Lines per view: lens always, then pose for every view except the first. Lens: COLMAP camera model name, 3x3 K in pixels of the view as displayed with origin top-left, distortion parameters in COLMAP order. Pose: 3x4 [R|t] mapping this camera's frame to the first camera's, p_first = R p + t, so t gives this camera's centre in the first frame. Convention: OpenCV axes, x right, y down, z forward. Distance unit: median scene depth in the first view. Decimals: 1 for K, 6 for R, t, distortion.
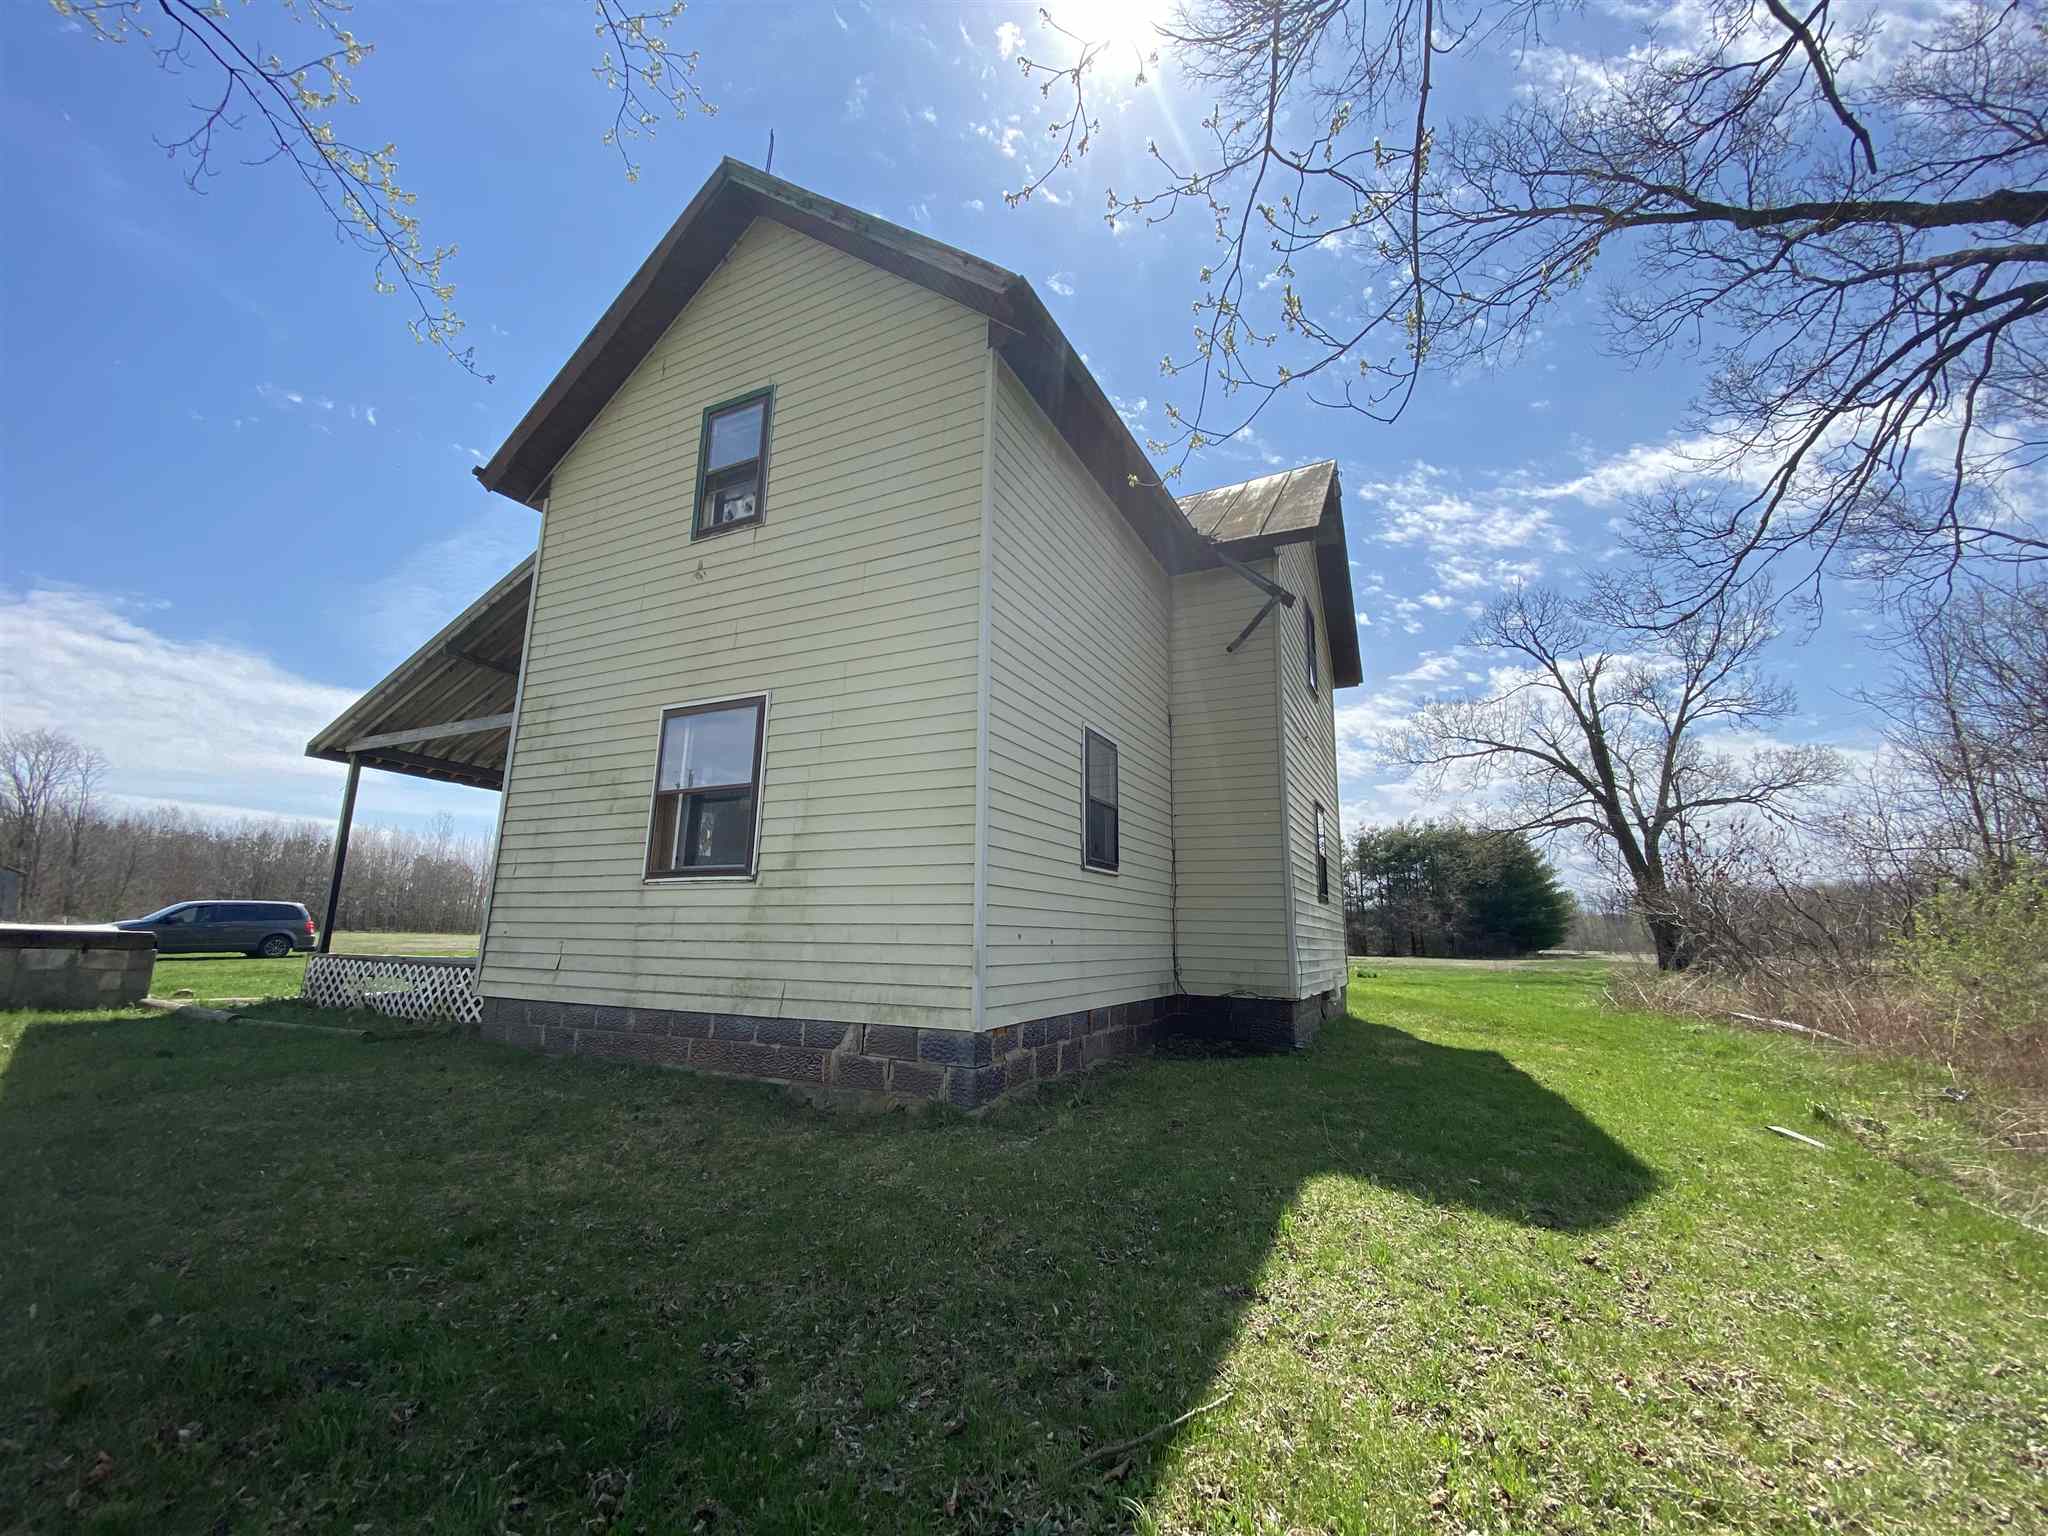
lens RADIAL K [[837.2, 0, 1024.5], [0, 837.2, 763.5], [0, 0, 1]] dist [-0.009097, -0.000169]
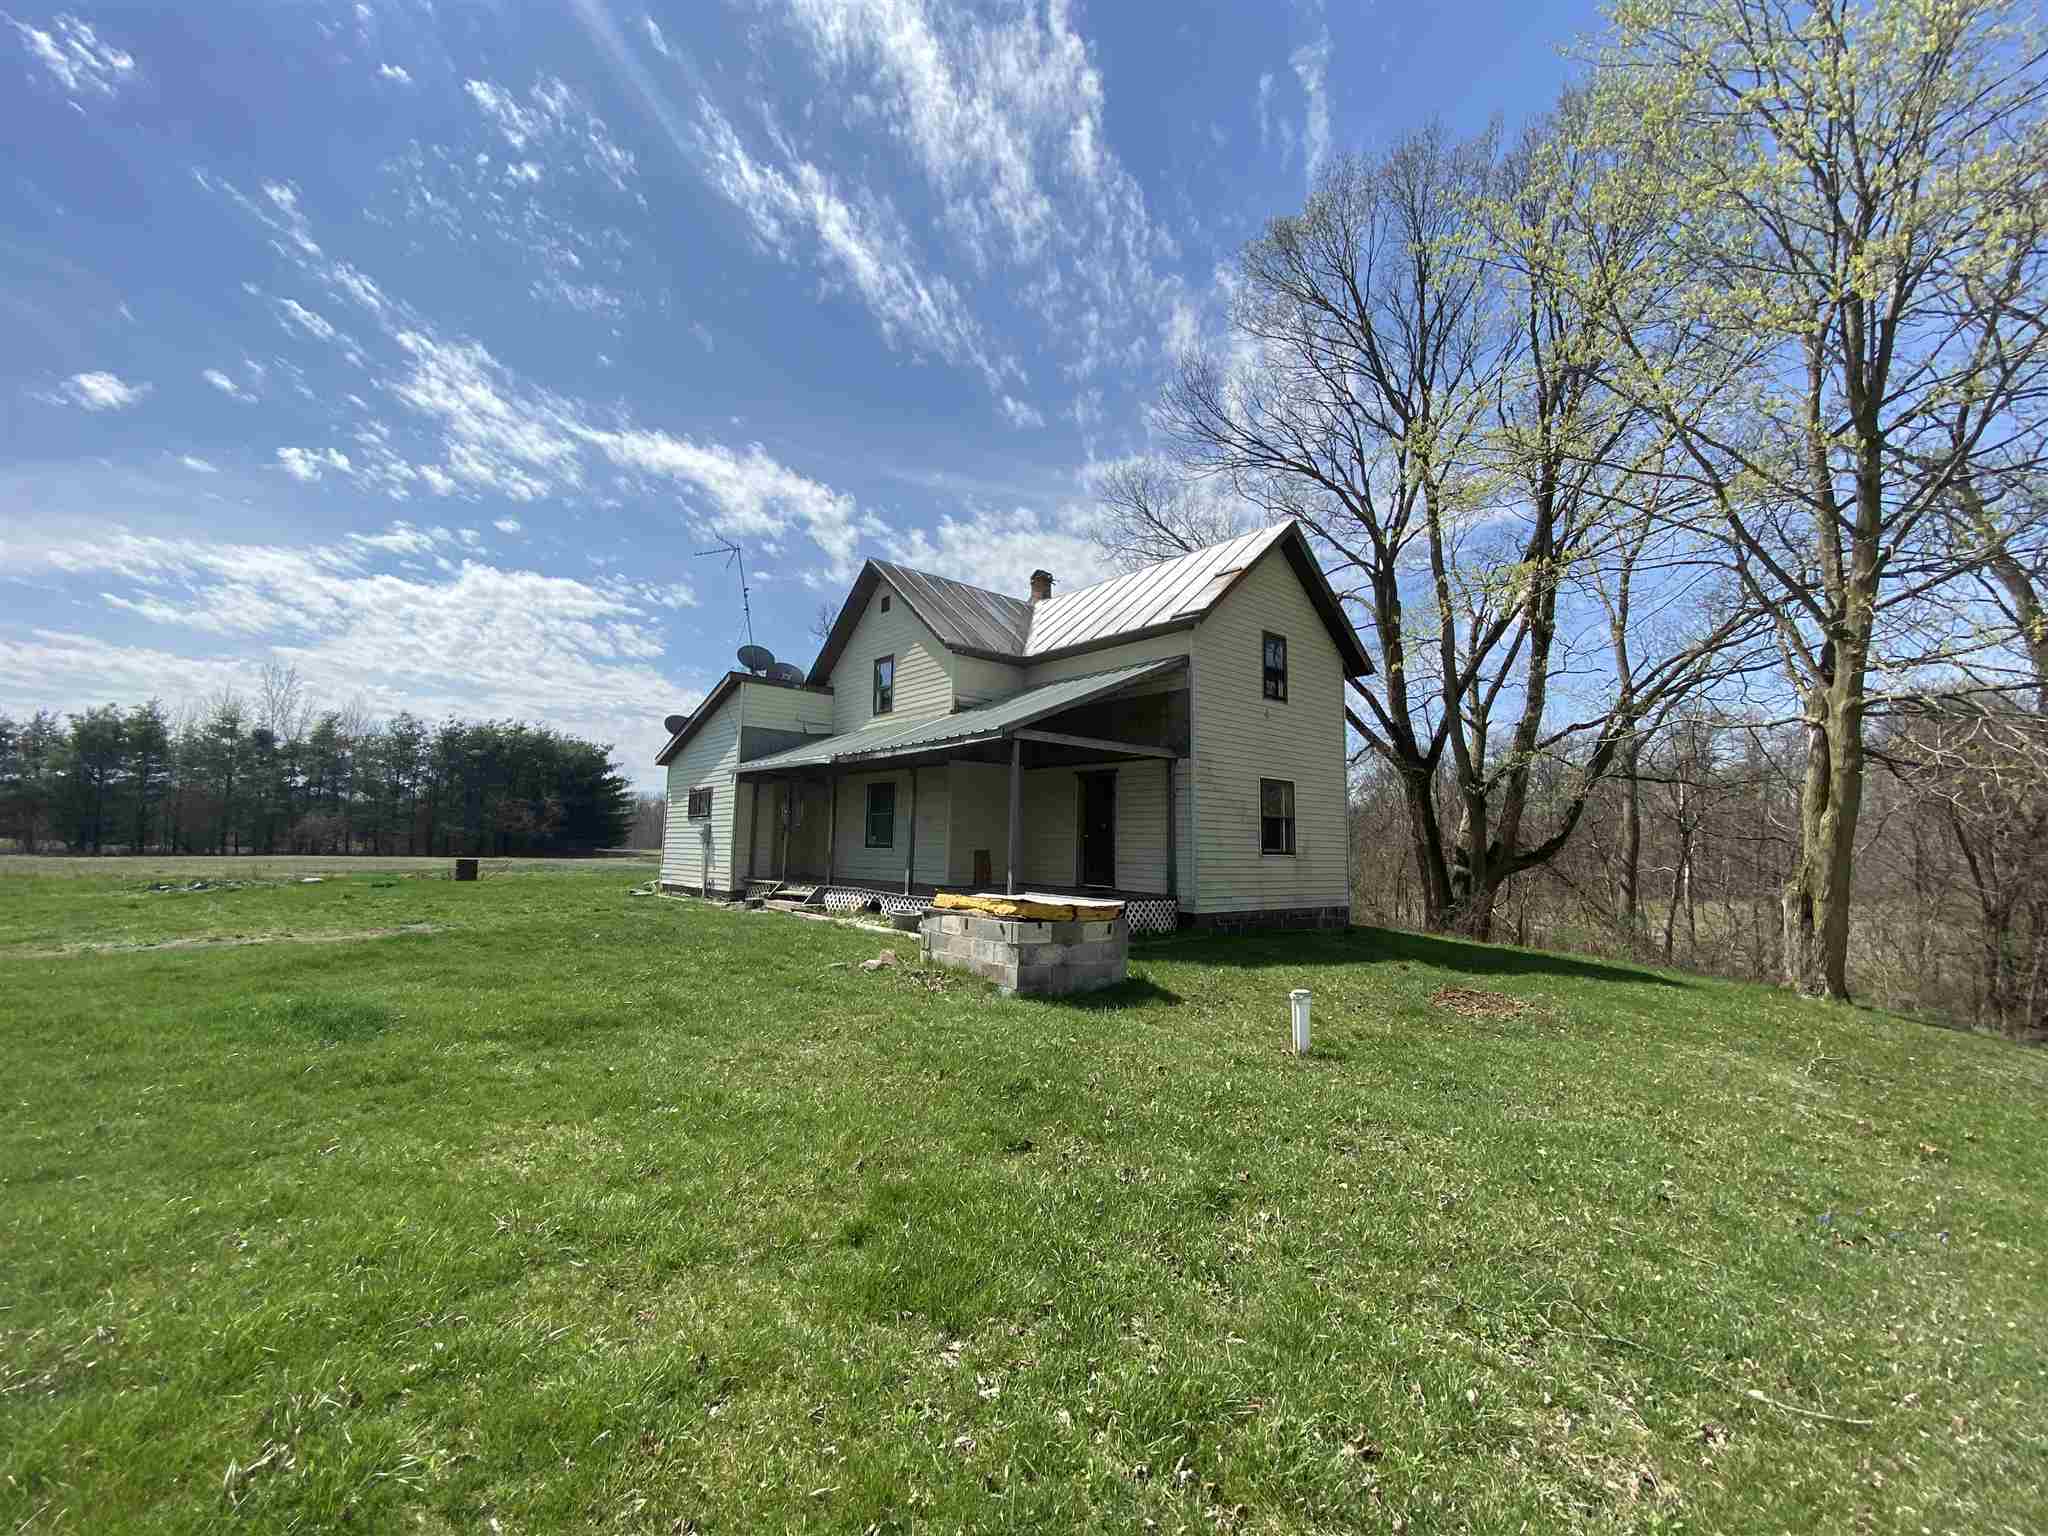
lens RADIAL K [[837.2, 0, 1017.6], [0, 837.2, 768.0], [0, 0, 1]] dist [-0.009097, -0.000169]
pose [[0.384587, 0.090762, 0.918616, -0.103943], [-0.209857, 0.977693, -0.008740, -0.005854], [-0.898917, -0.189416, 0.395056, -0.020871]]
